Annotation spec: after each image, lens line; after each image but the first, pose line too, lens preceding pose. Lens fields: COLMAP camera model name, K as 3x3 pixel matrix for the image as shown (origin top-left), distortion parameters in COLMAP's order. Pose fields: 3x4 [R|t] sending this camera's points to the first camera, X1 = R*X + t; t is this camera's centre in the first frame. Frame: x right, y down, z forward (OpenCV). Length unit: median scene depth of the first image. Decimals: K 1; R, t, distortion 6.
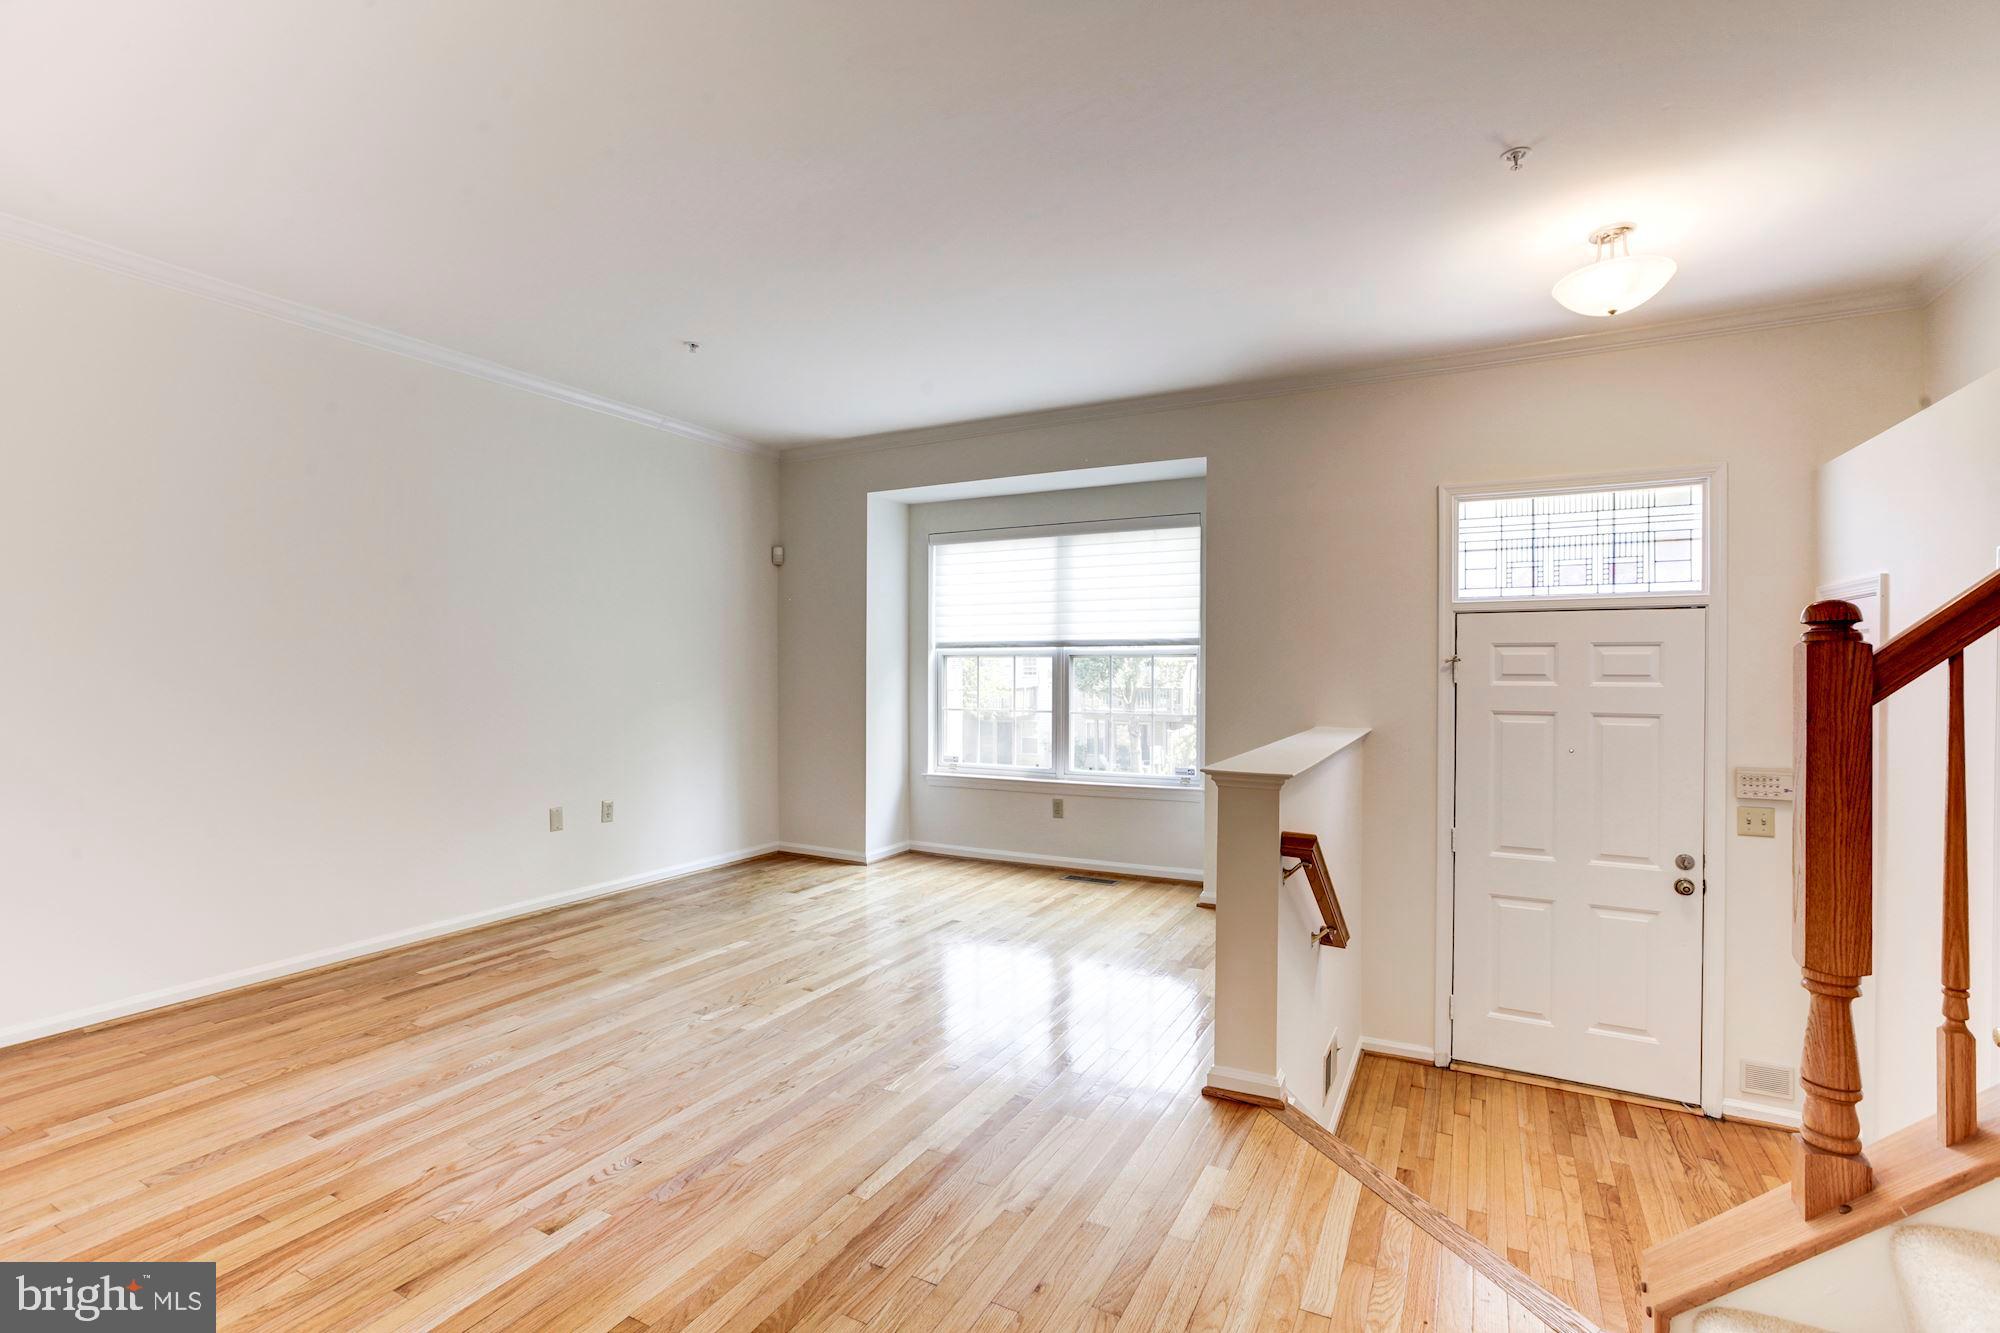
lens RADIAL K [[912.3, 0, 1002.2], [0, 912.3, 663.4], [0, 0, 1]] dist [-0.034597, 0.015321]
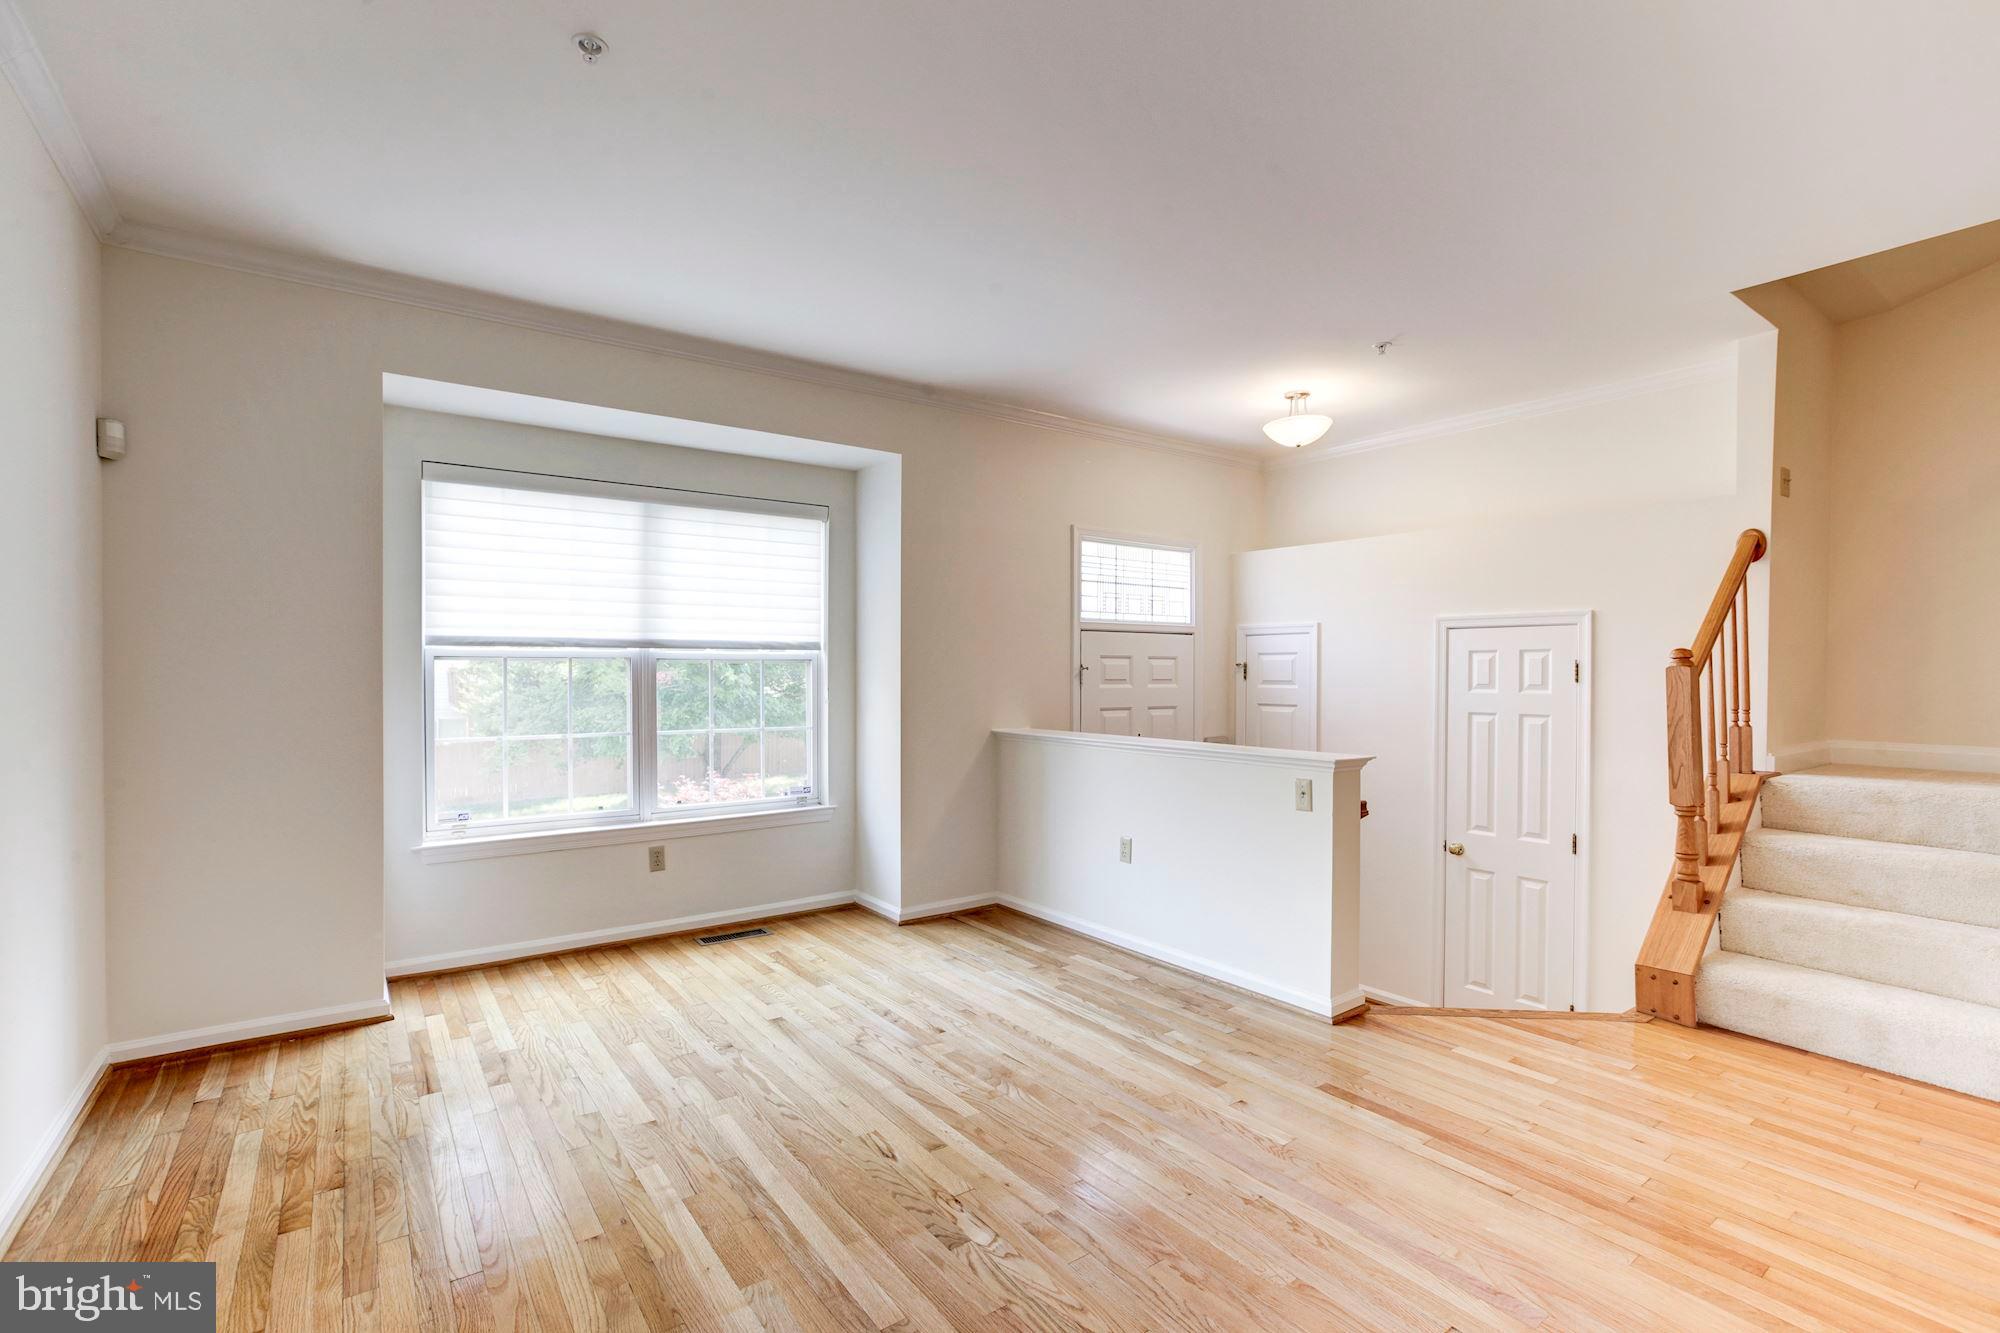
lens RADIAL K [[912.3, 0, 1006.7], [0, 912.3, 676.5], [0, 0, 1]] dist [-0.034597, 0.015321]
pose [[0.431667, -0.005674, 0.902015, -0.686614], [-0.002930, 0.999966, 0.007692, -0.001357], [-0.902028, -0.005963, 0.431635, 0.561437]]
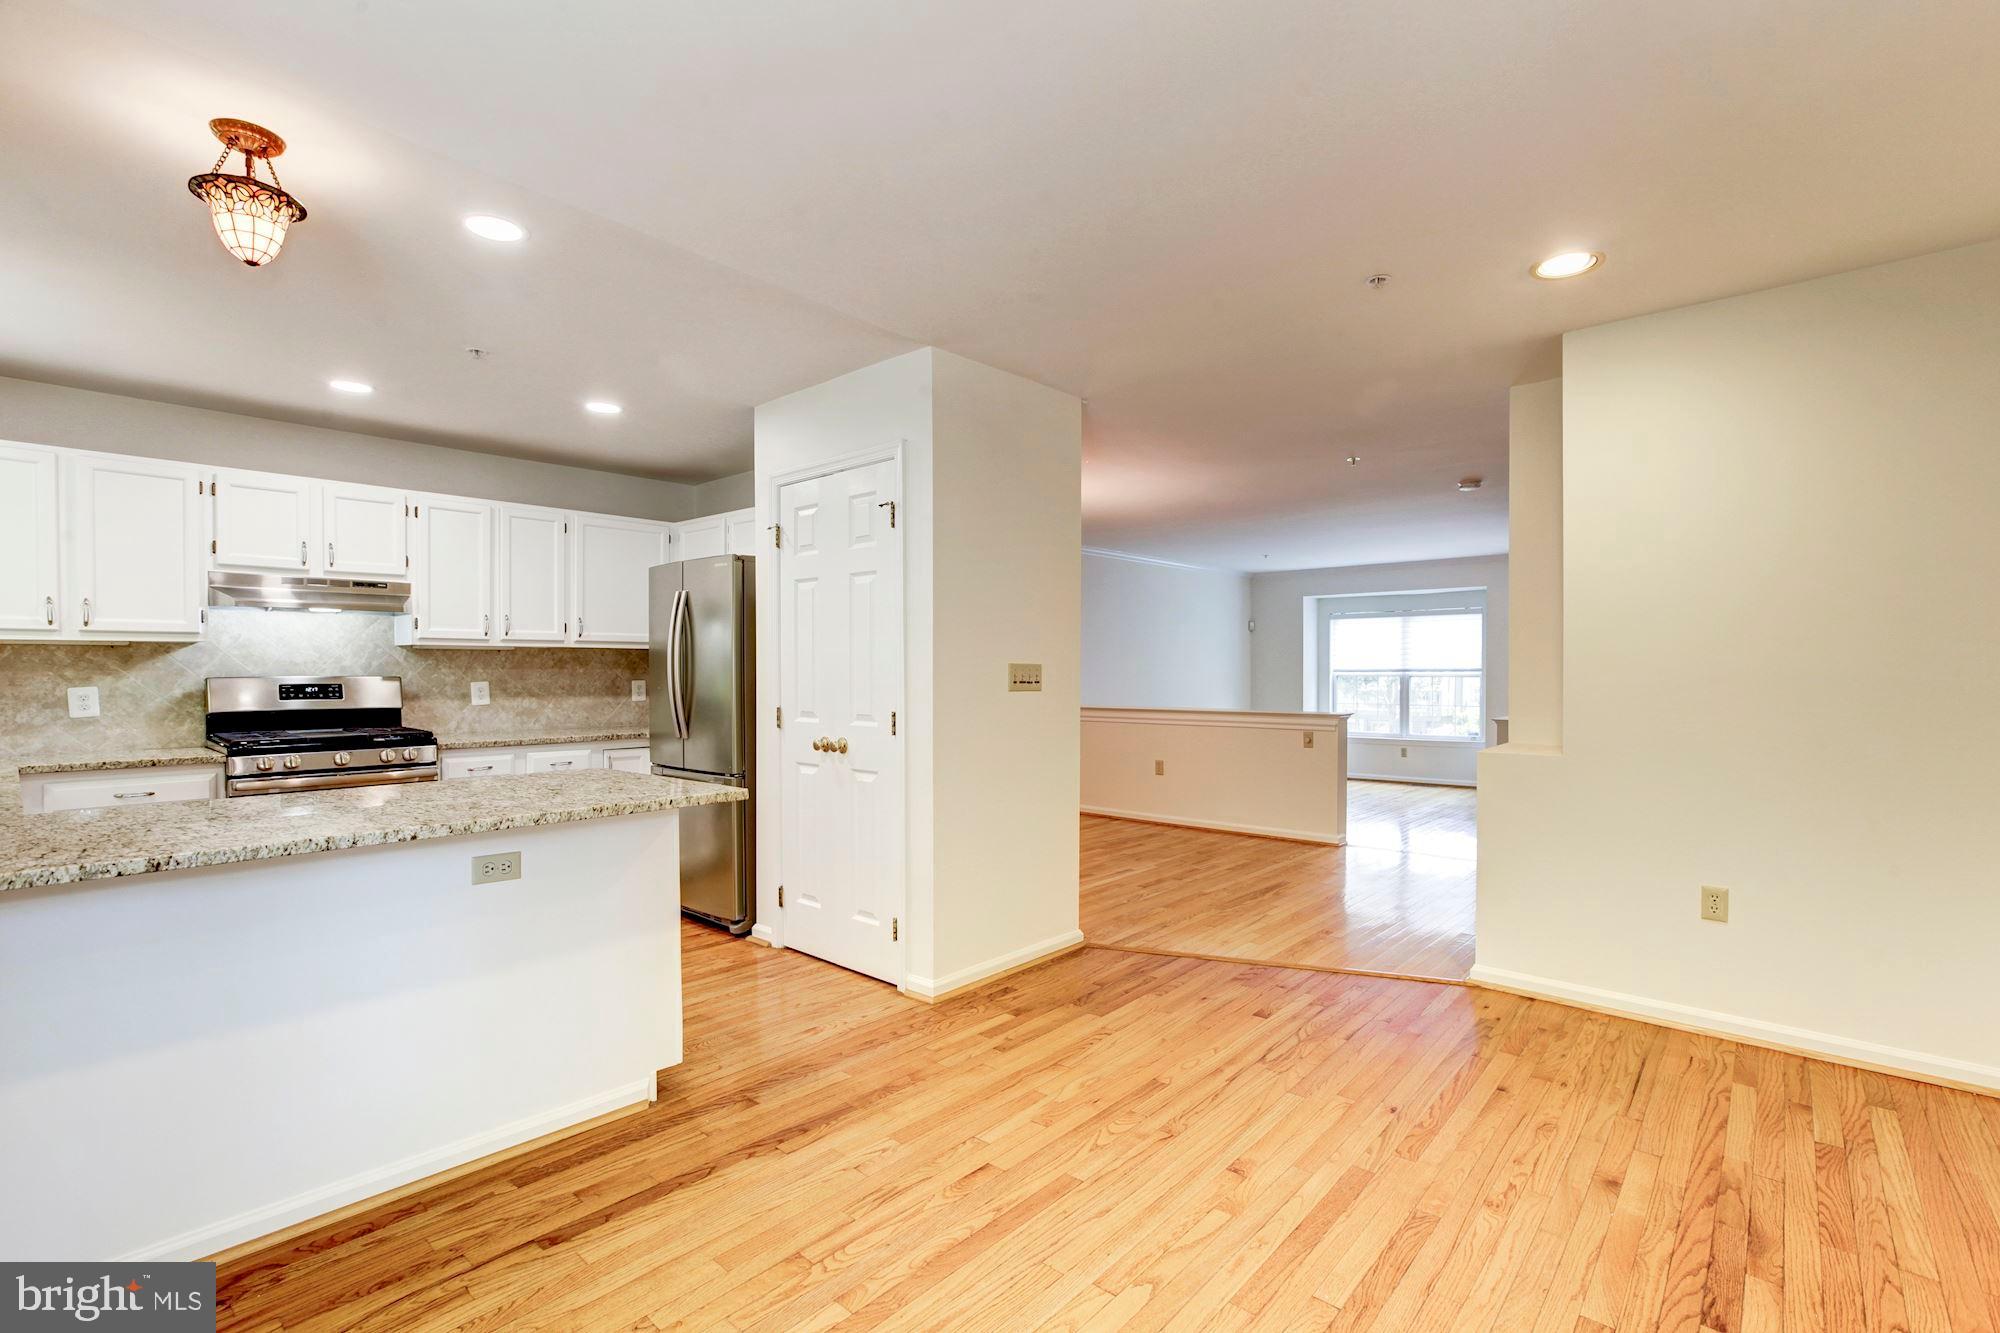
lens RADIAL K [[912.3, 0, 978.9], [0, 912.3, 677.5], [0, 0, 1]] dist [-0.034597, 0.015321]
pose [[0.965159, -0.001718, -0.261659, -0.440047], [0.005424, 0.999895, 0.013441, -0.052122], [0.261609, -0.014392, 0.965067, -1.610680]]
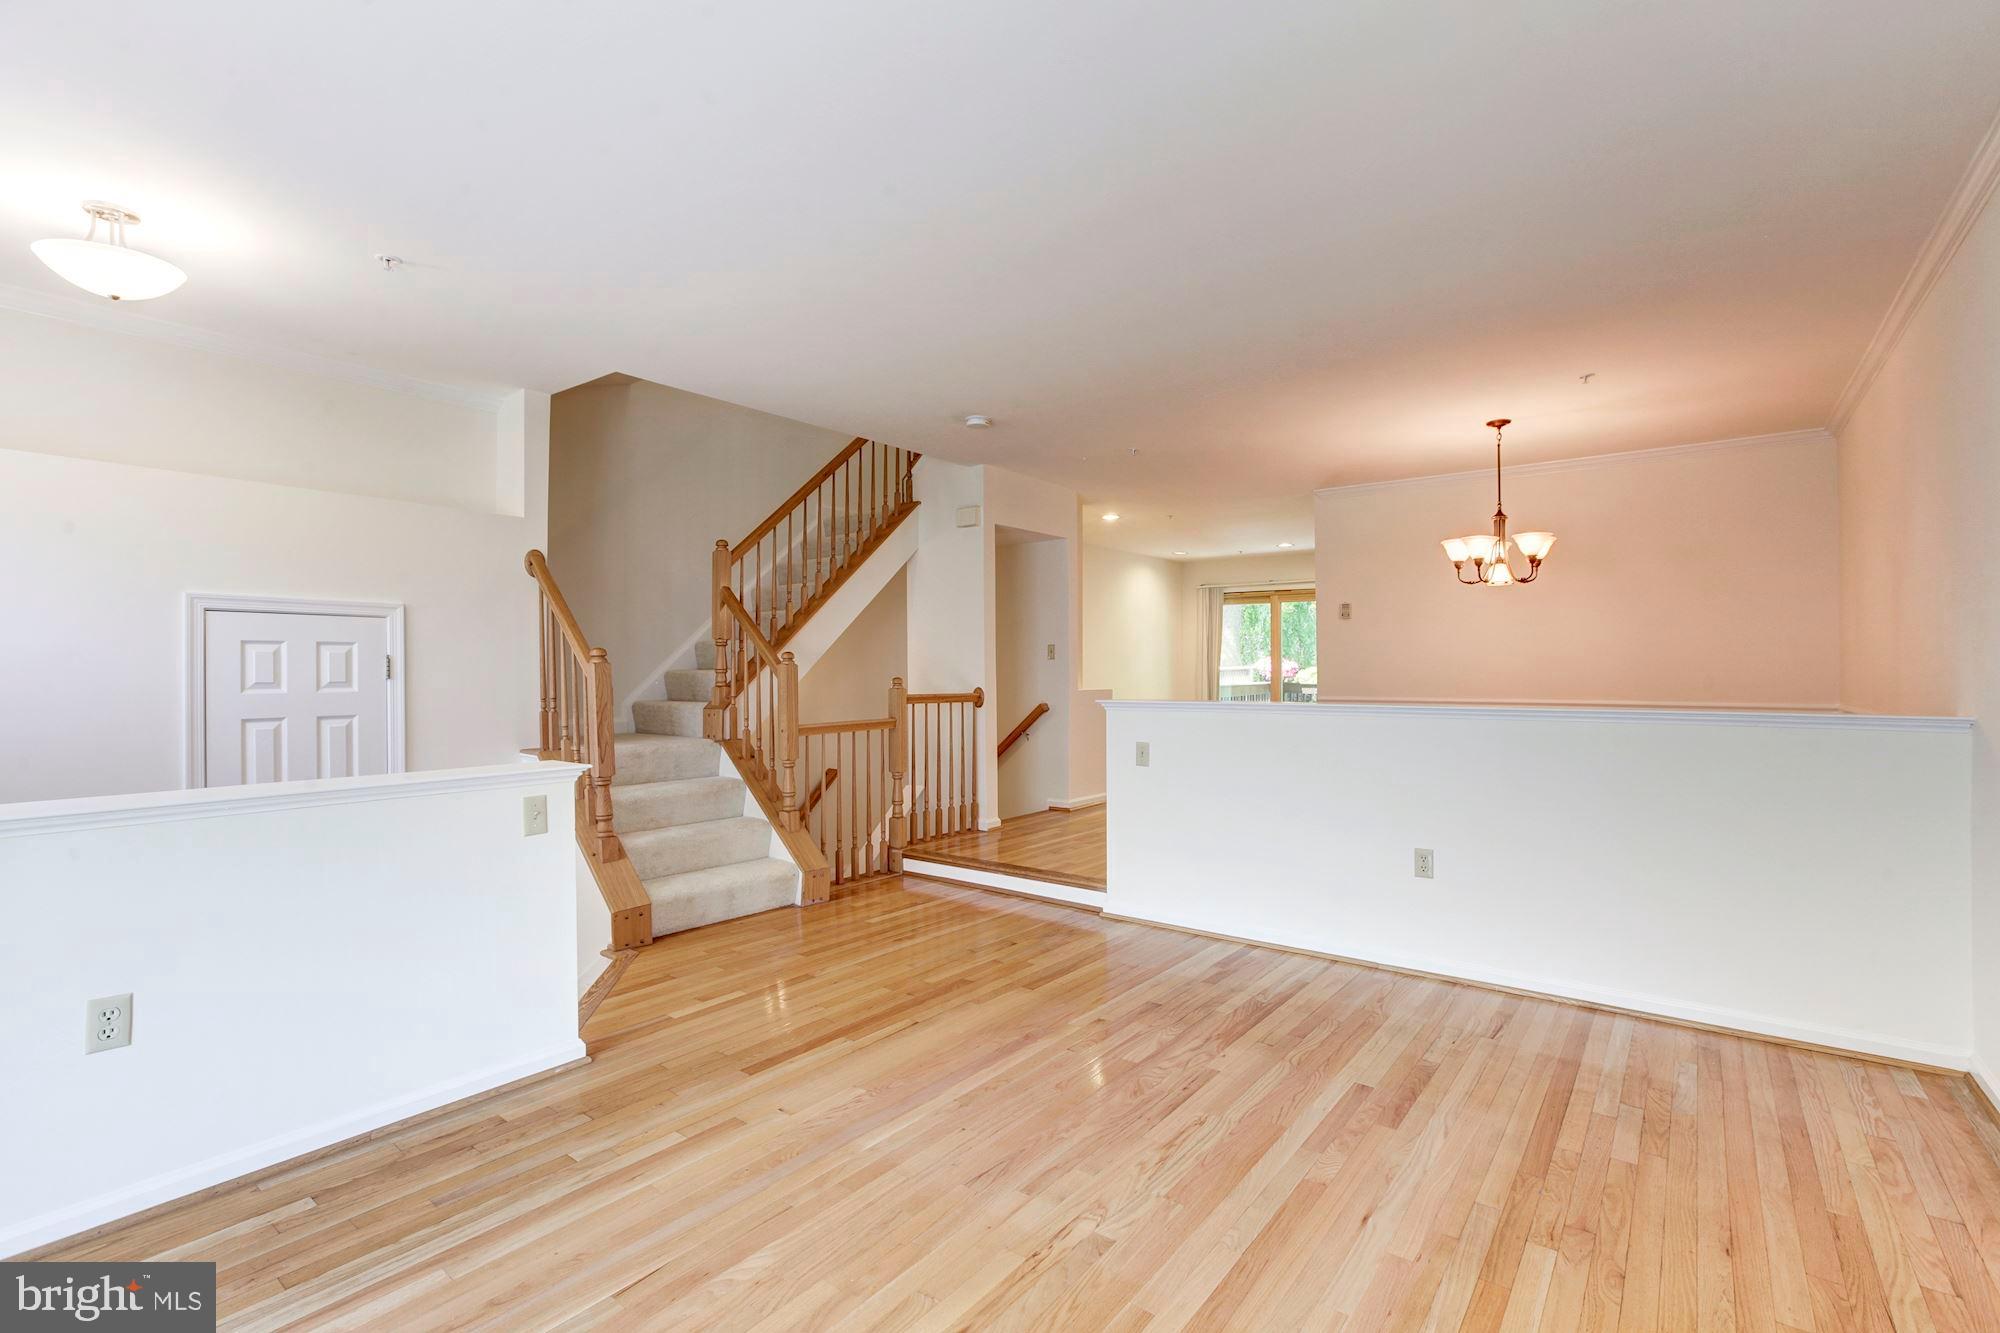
lens RADIAL K [[912.3, 0, 1003.1], [0, 912.3, 665.6], [0, 0, 1]] dist [-0.034597, 0.015321]
pose [[-0.986439, -0.003467, 0.164091, -0.289129], [-0.004399, 0.999976, -0.005317, -0.000312], [-0.164069, -0.005967, -0.986431, 1.284223]]
